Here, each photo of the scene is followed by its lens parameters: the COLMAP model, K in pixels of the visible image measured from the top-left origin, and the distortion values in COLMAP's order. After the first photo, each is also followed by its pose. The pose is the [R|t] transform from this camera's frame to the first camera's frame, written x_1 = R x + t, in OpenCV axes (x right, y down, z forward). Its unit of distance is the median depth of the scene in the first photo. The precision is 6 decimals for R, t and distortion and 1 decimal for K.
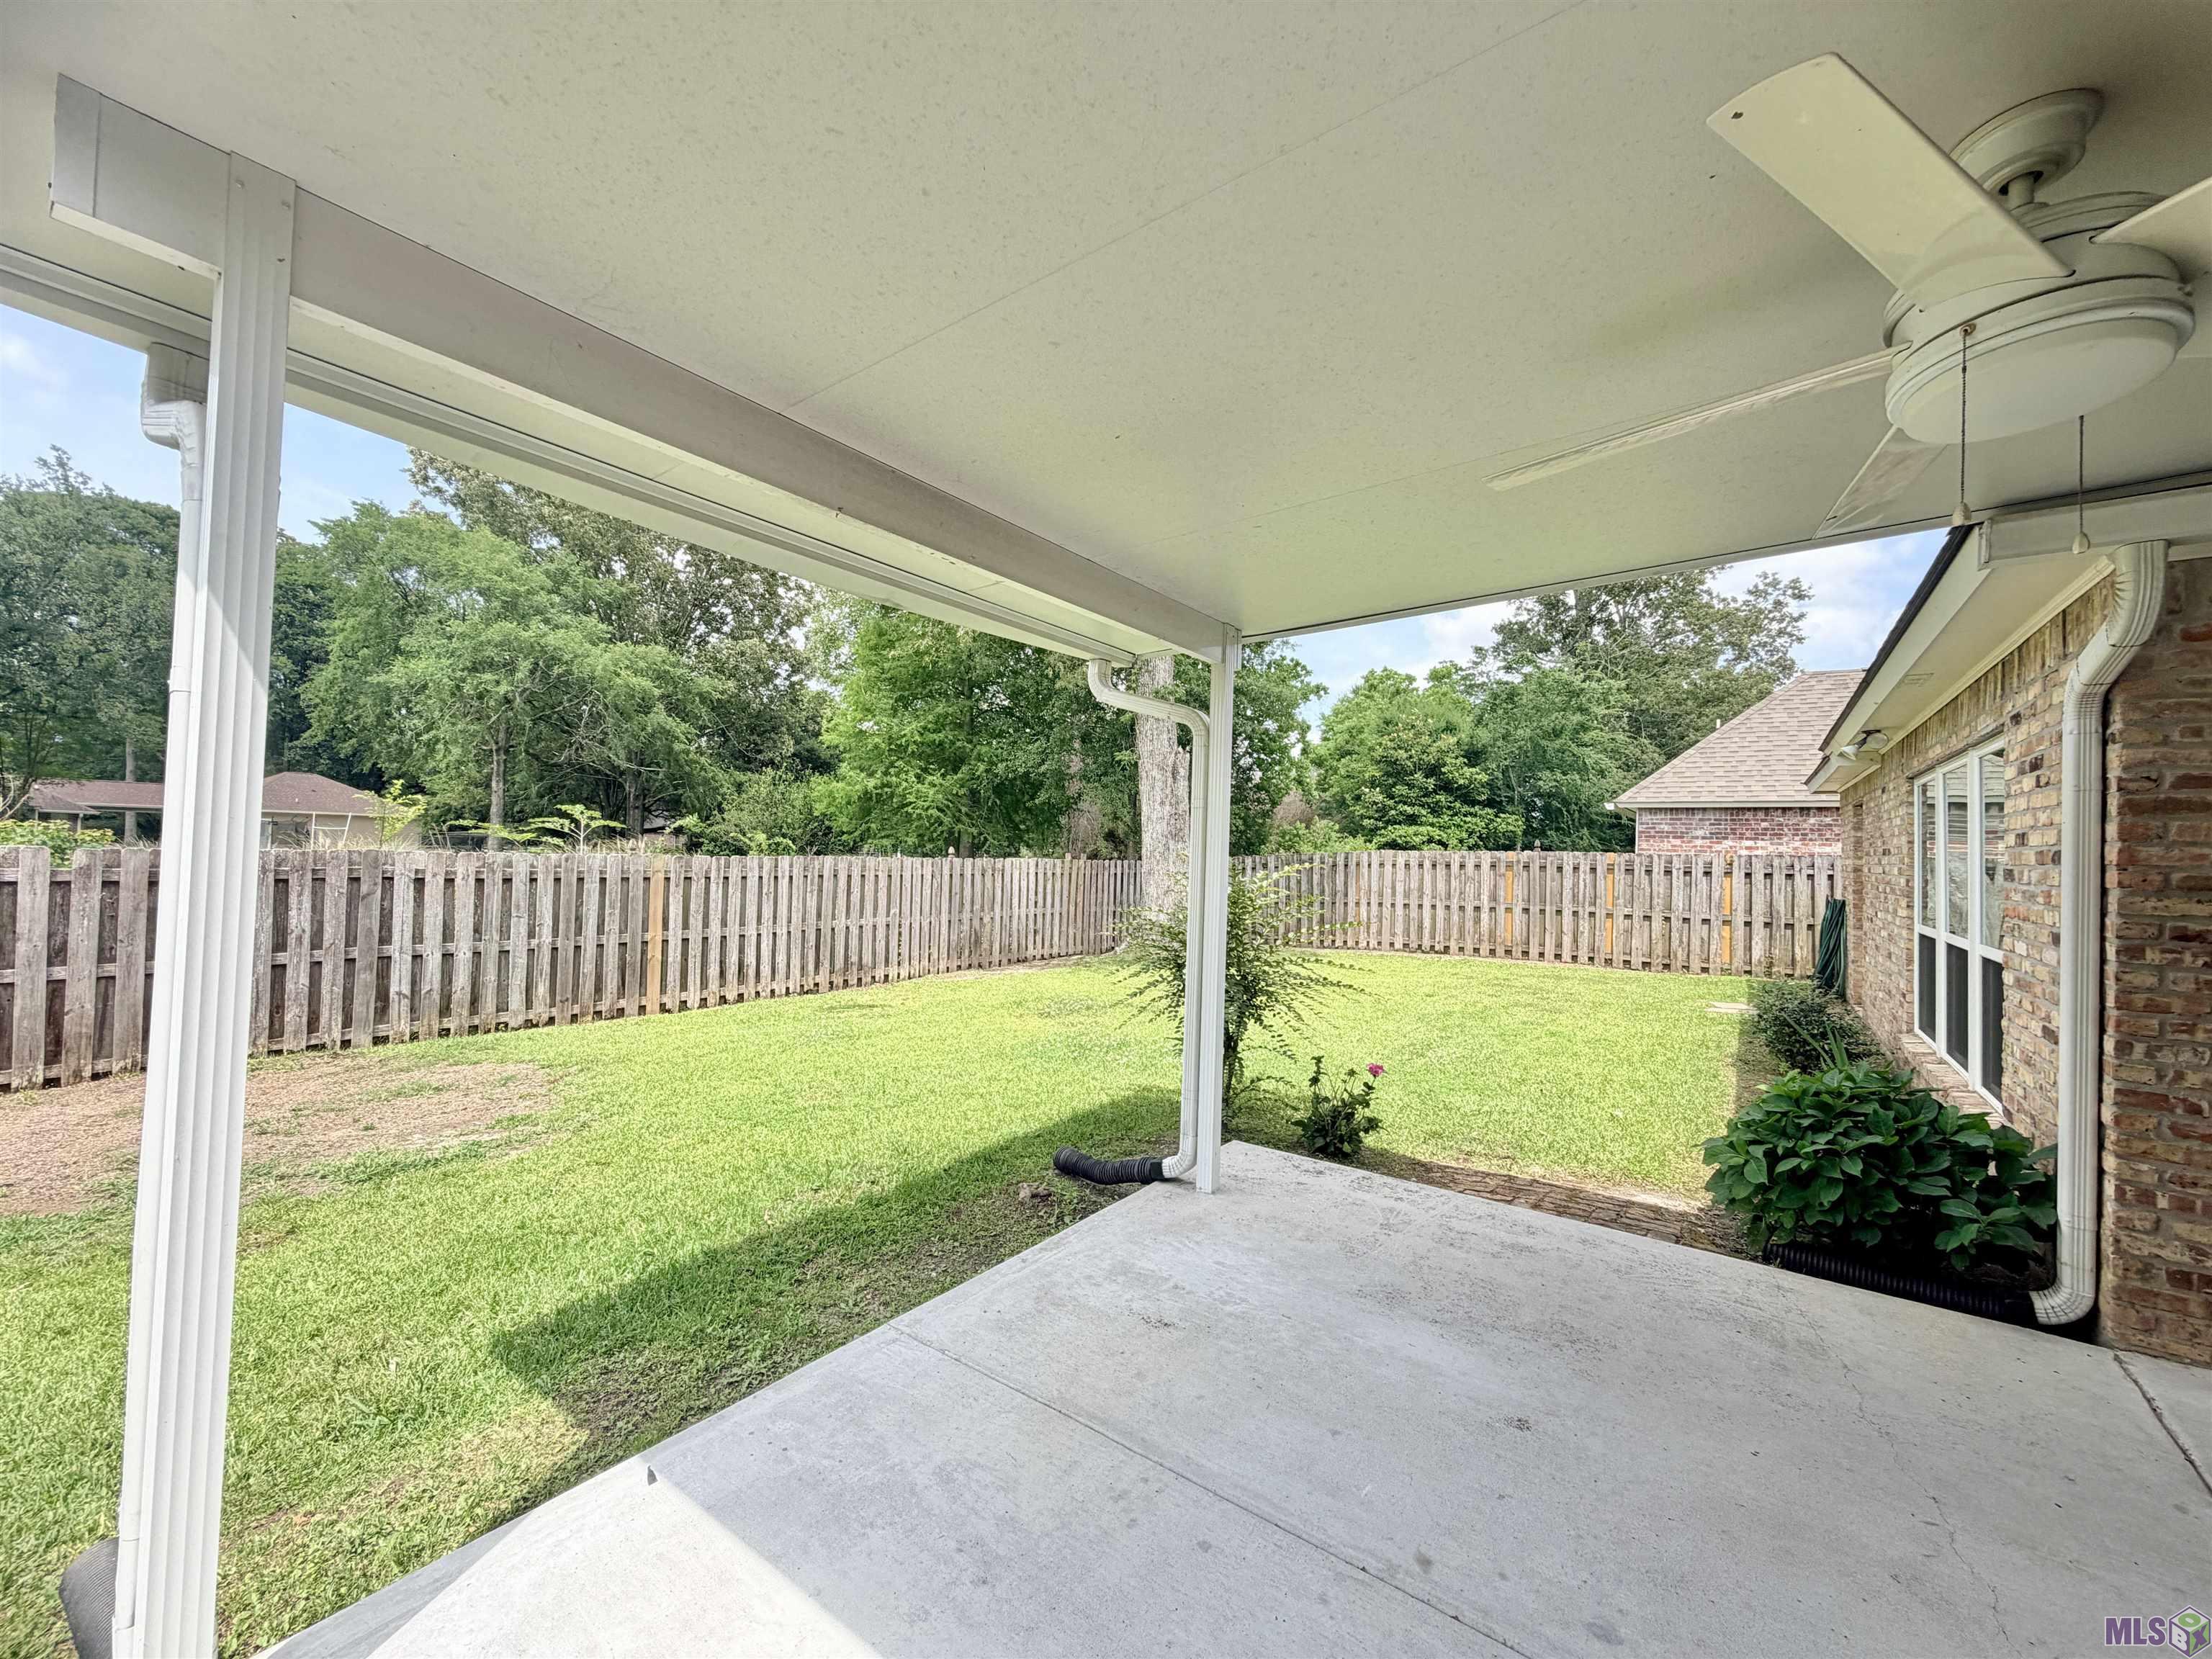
lens RADIAL K [[882.6, 0, 1106.0], [0, 882.6, 829.5], [0, 0, 1]] dist [0.002083, -0.000051]
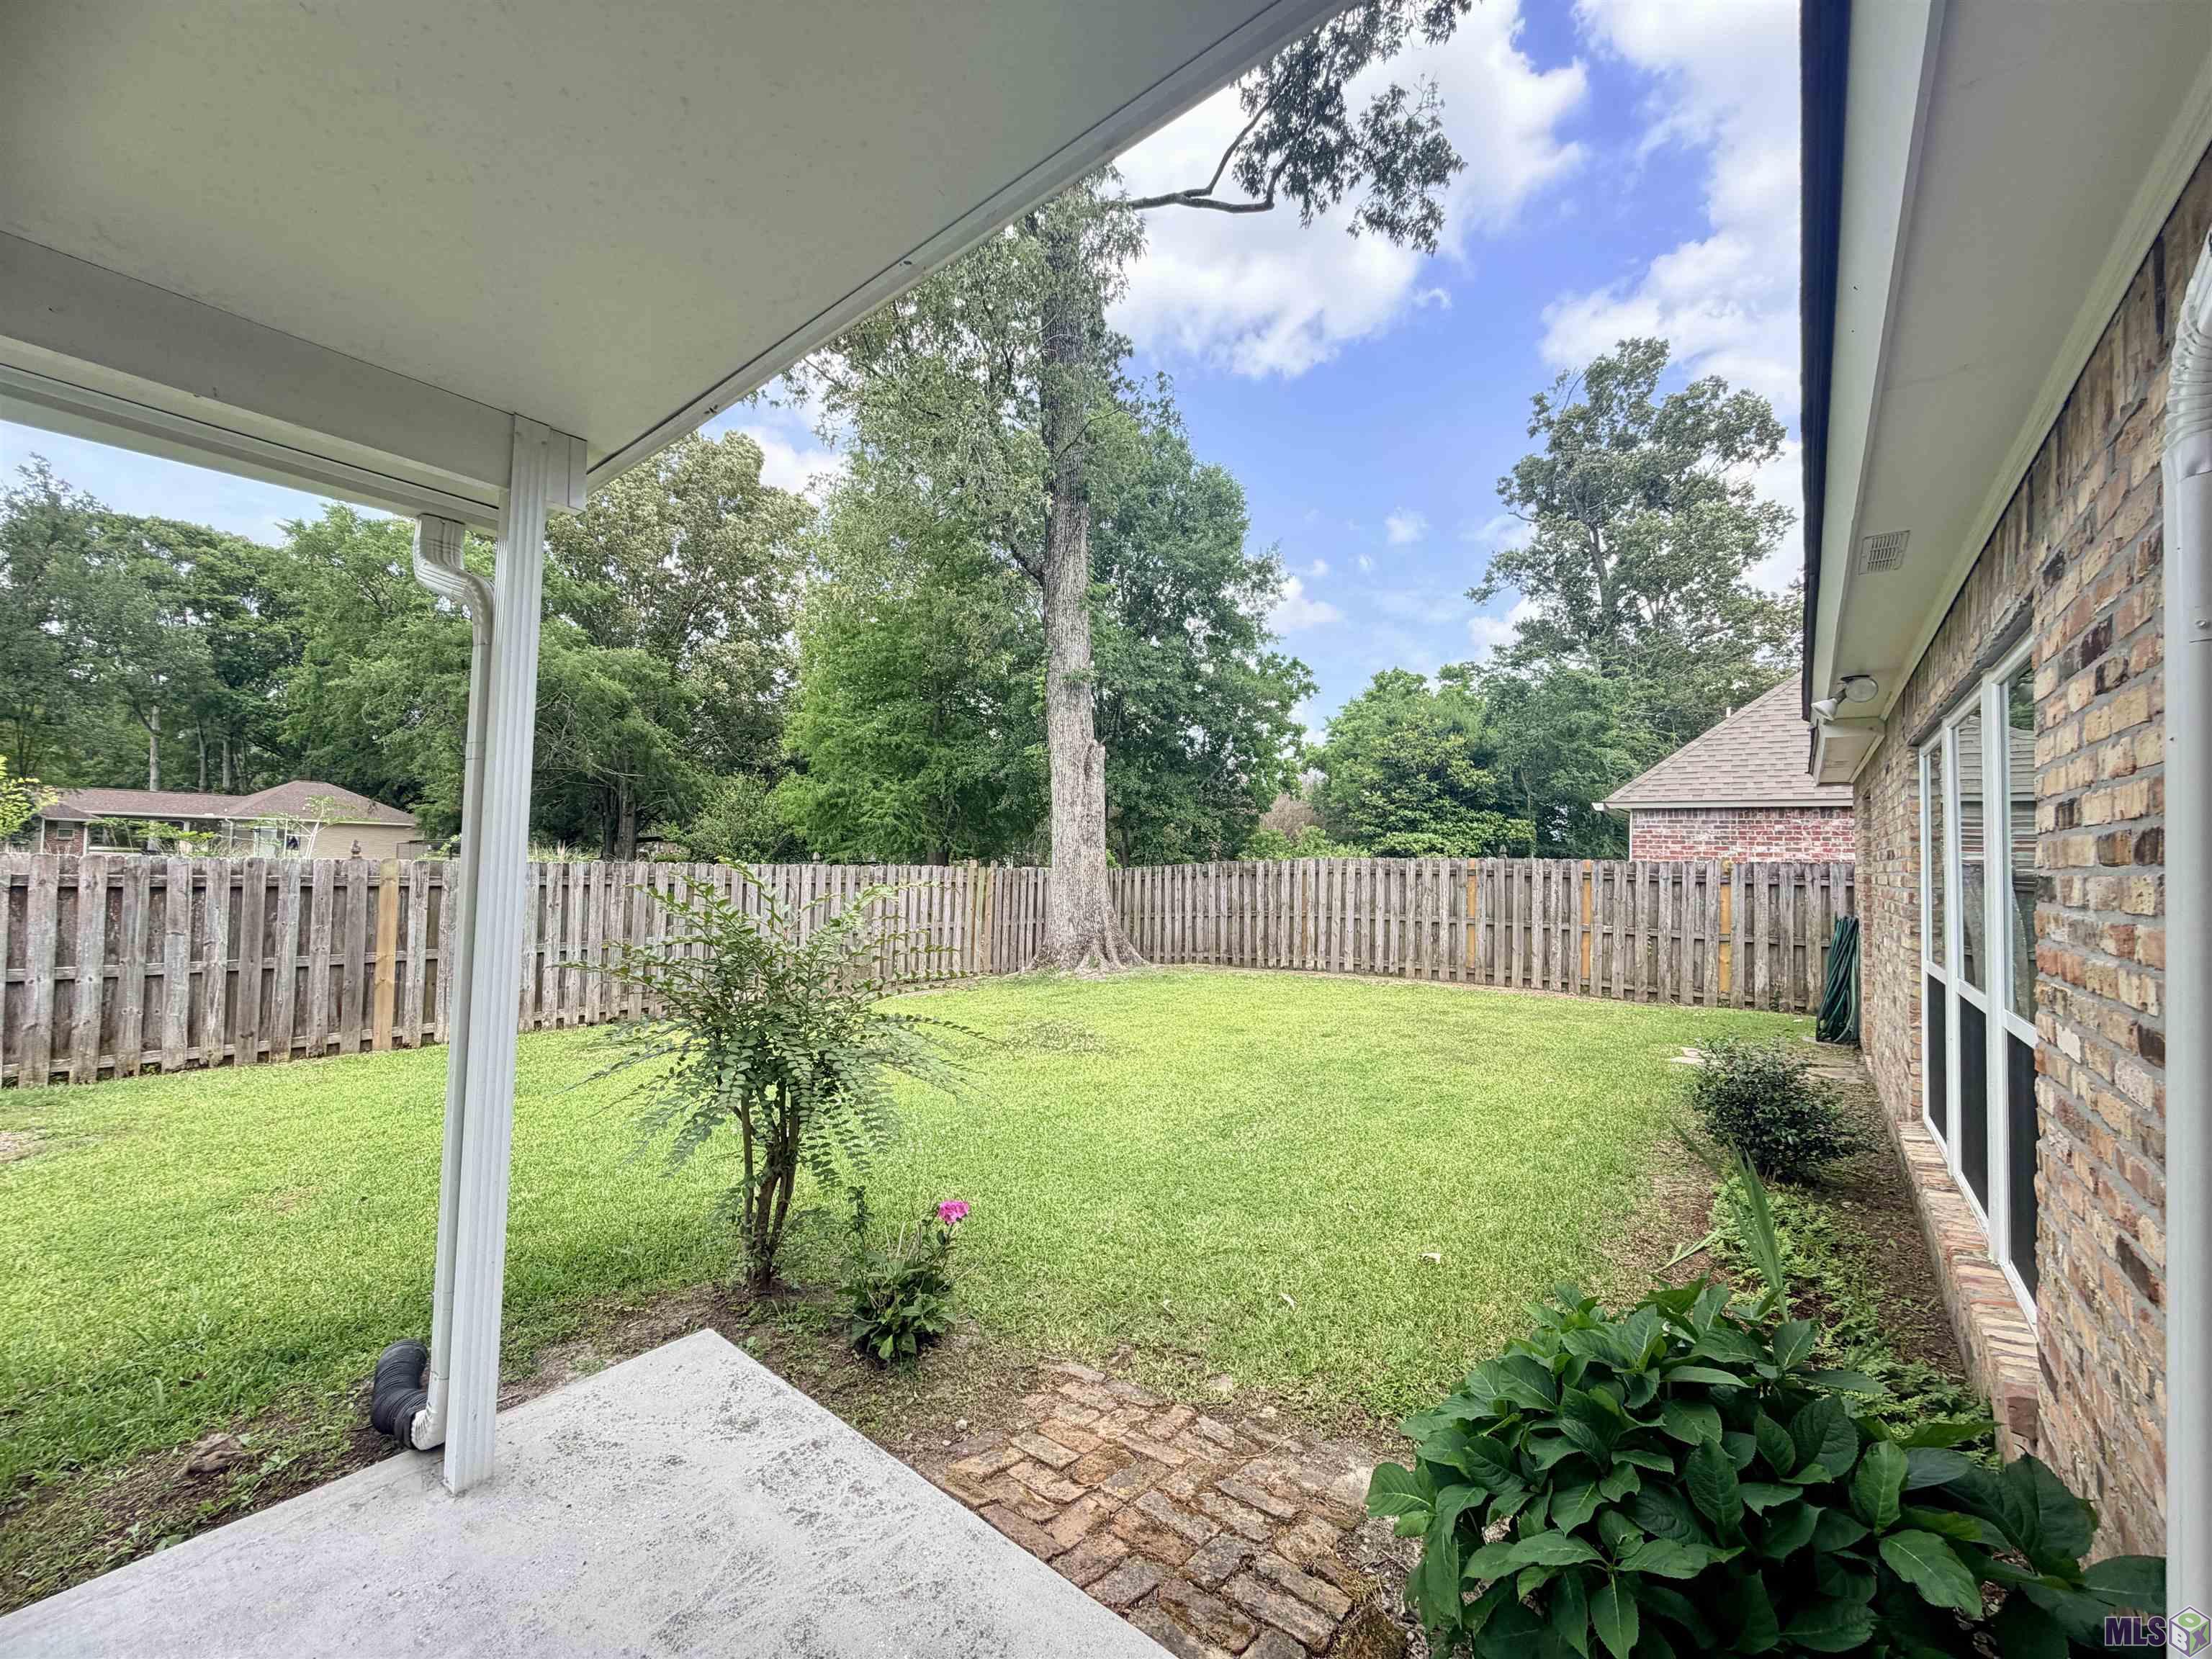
lens RADIAL K [[879.5, 0, 1106.0], [0, 879.5, 829.5], [0, 0, 1]] dist [0.000201, 0.000387]
pose [[0.999126, -0.000348, -0.041809, 0.135787], [-0.000109, 0.999940, -0.010921, 0.006262], [0.041811, 0.010916, 0.999066, 0.127533]]
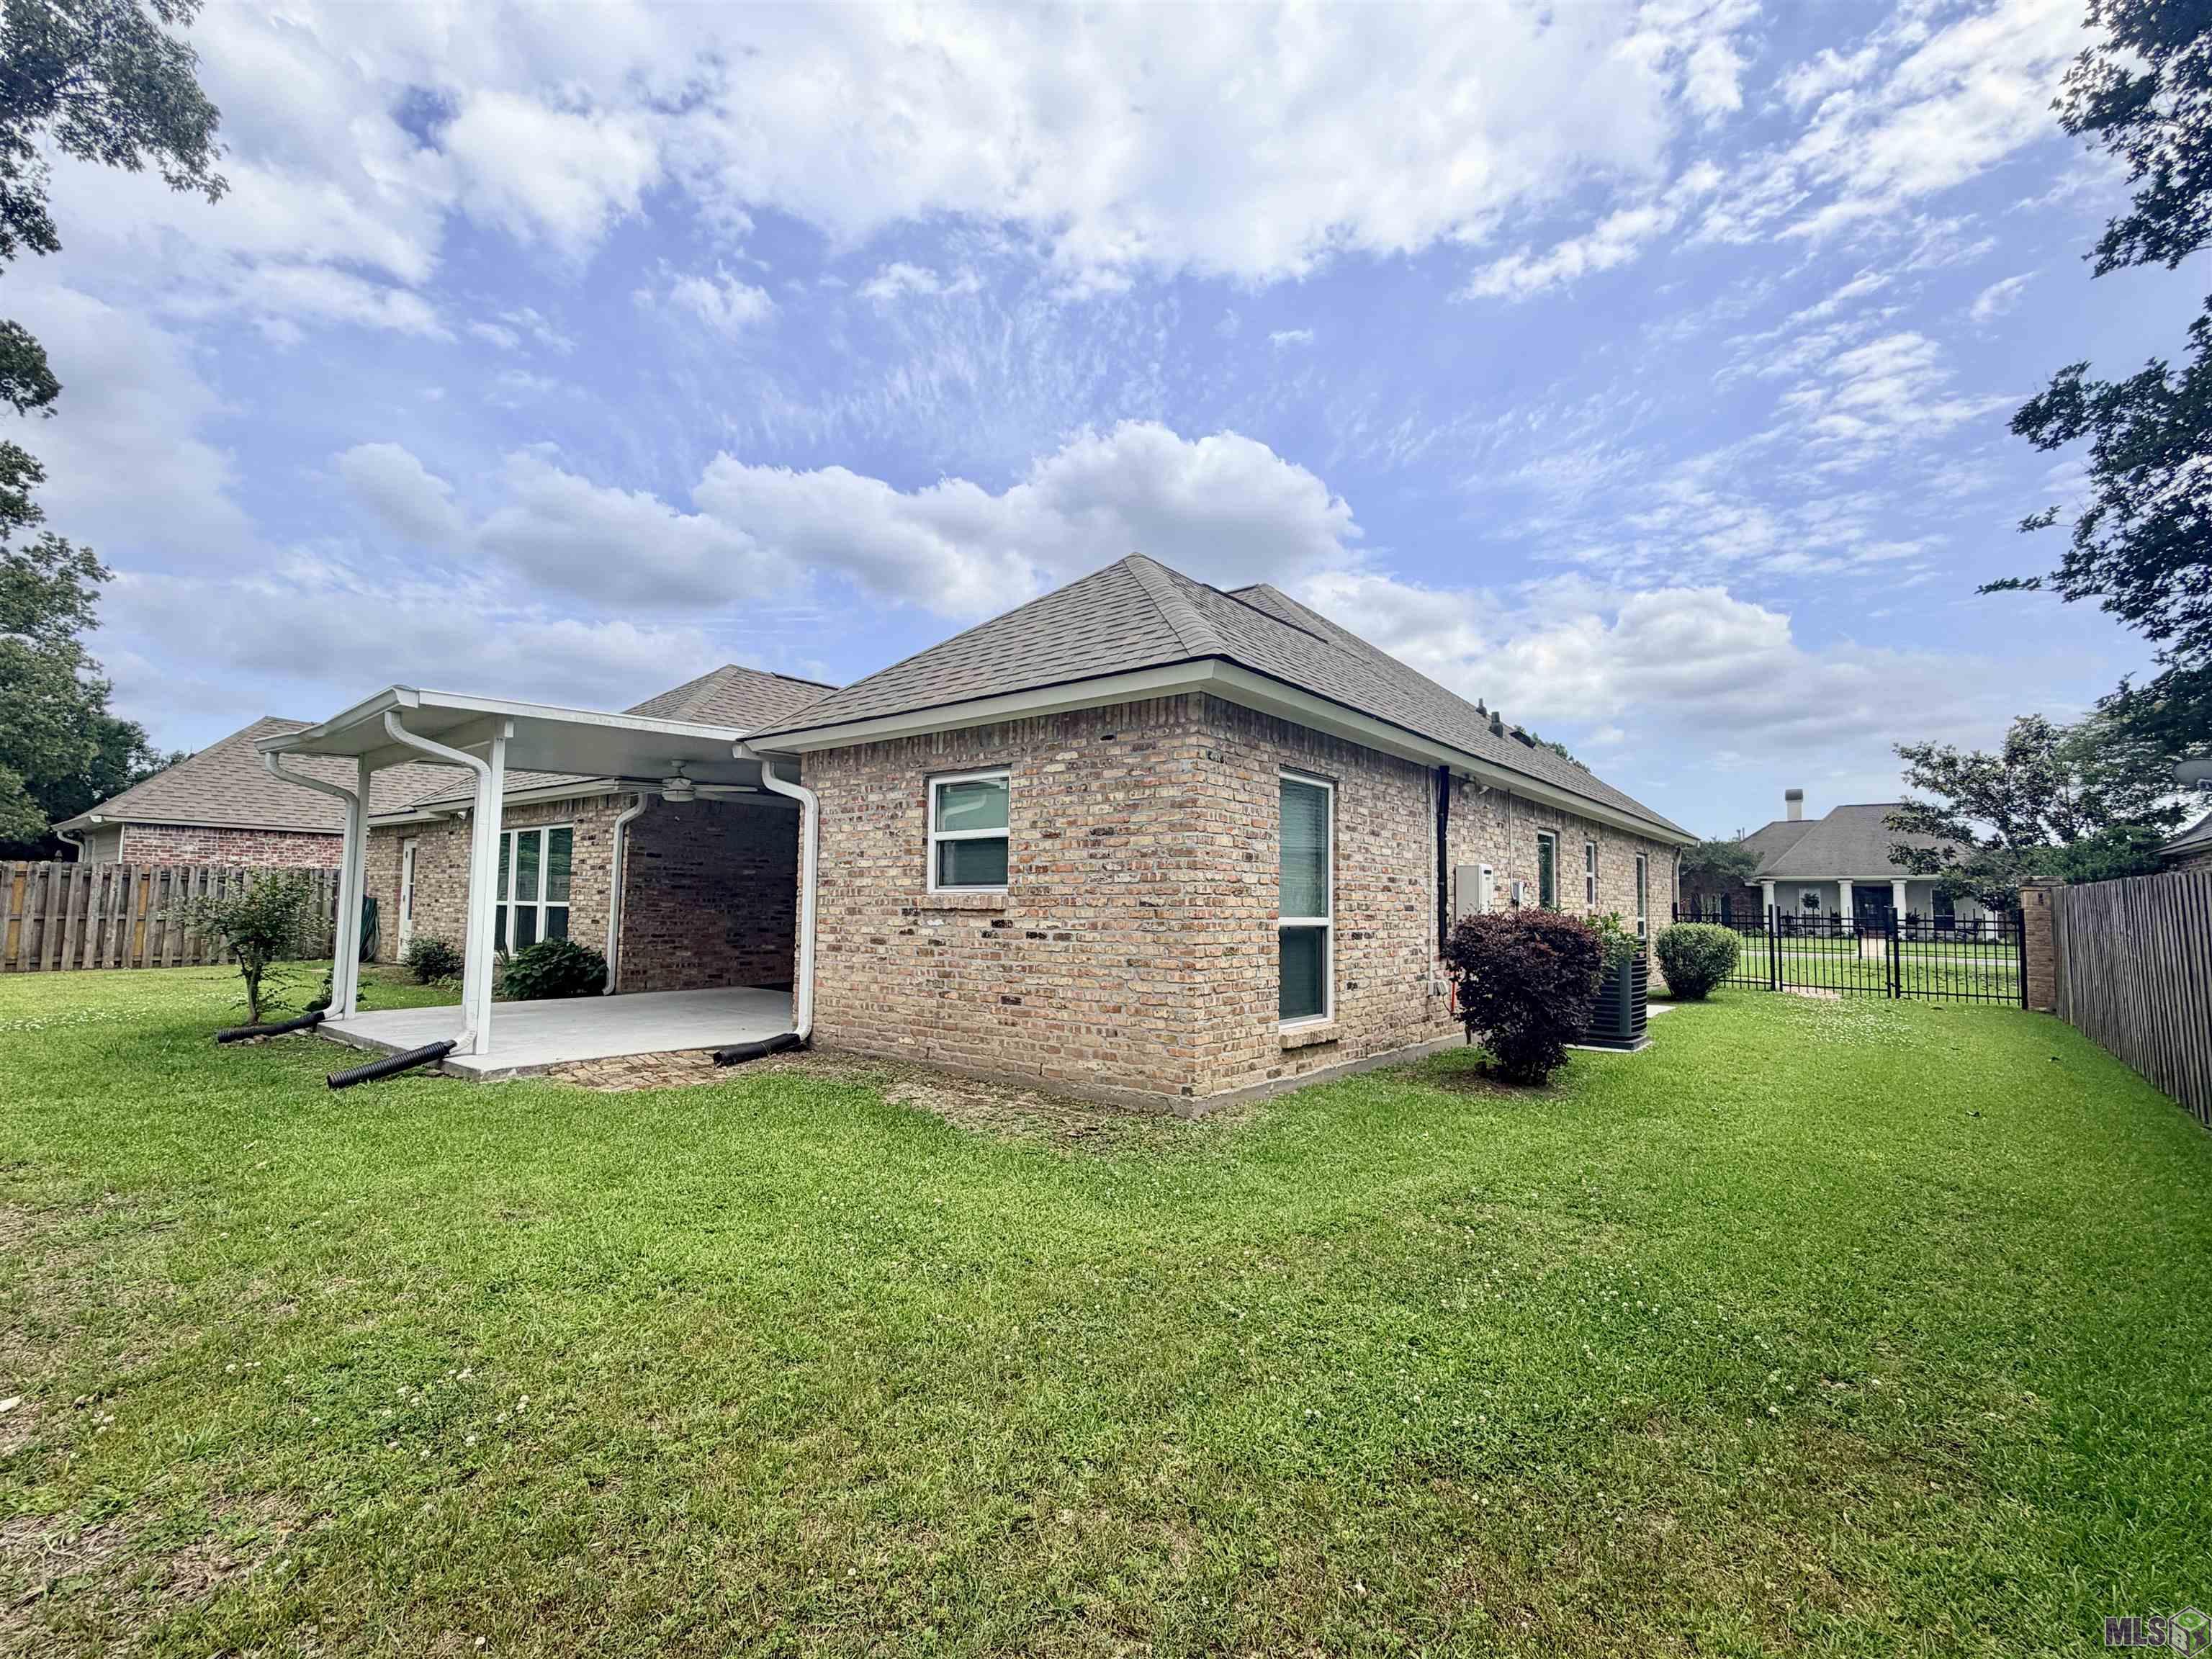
lens RADIAL K [[987.5, 0, 1106.0], [0, 987.5, 829.5], [0, 0, 1]] dist [-0.000723, -0.000254]
pose [[0.045365, 0.052336, 0.997599, -0.567186], [-0.037907, 0.997998, -0.050634, -0.000385], [-0.998251, -0.035519, 0.047258, -0.238200]]
